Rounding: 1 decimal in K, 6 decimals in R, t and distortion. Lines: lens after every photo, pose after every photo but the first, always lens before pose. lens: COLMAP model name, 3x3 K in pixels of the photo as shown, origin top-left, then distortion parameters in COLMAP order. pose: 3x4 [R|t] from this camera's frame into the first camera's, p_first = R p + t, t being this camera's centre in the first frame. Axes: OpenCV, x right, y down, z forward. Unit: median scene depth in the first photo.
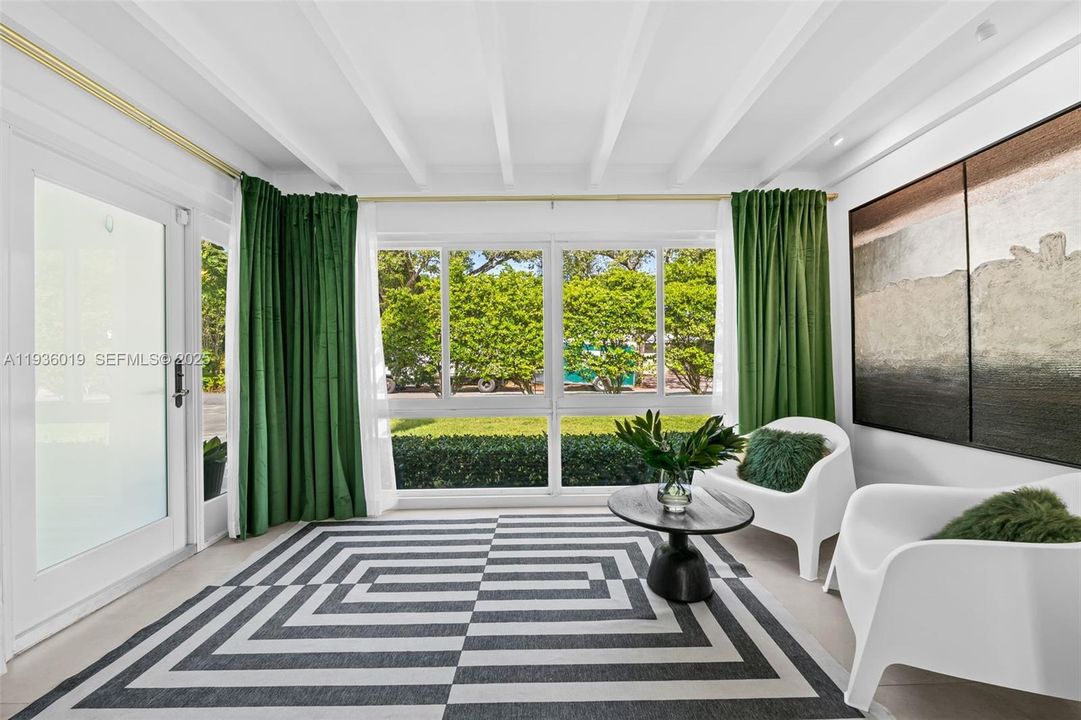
lens RADIAL K [[422.3, 0, 548.8], [0, 422.3, 362.1], [0, 0, 1]] dist [0.002783, 0.000196]
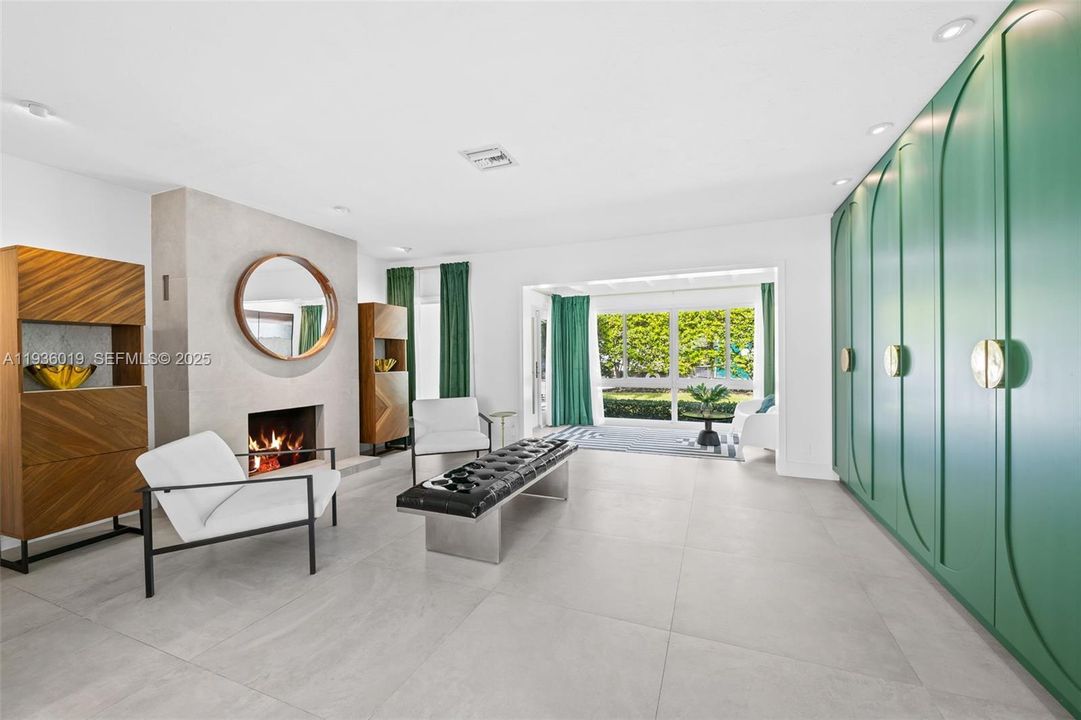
lens RADIAL K [[422.3, 0, 549.6], [0, 422.3, 360.0], [0, 0, 1]] dist [0.002783, 0.000196]
pose [[0.922573, 0.005470, -0.385785, 0.073848], [-0.003035, 0.999971, 0.006920, -0.008667], [0.385812, -0.005213, 0.922563, -0.359426]]
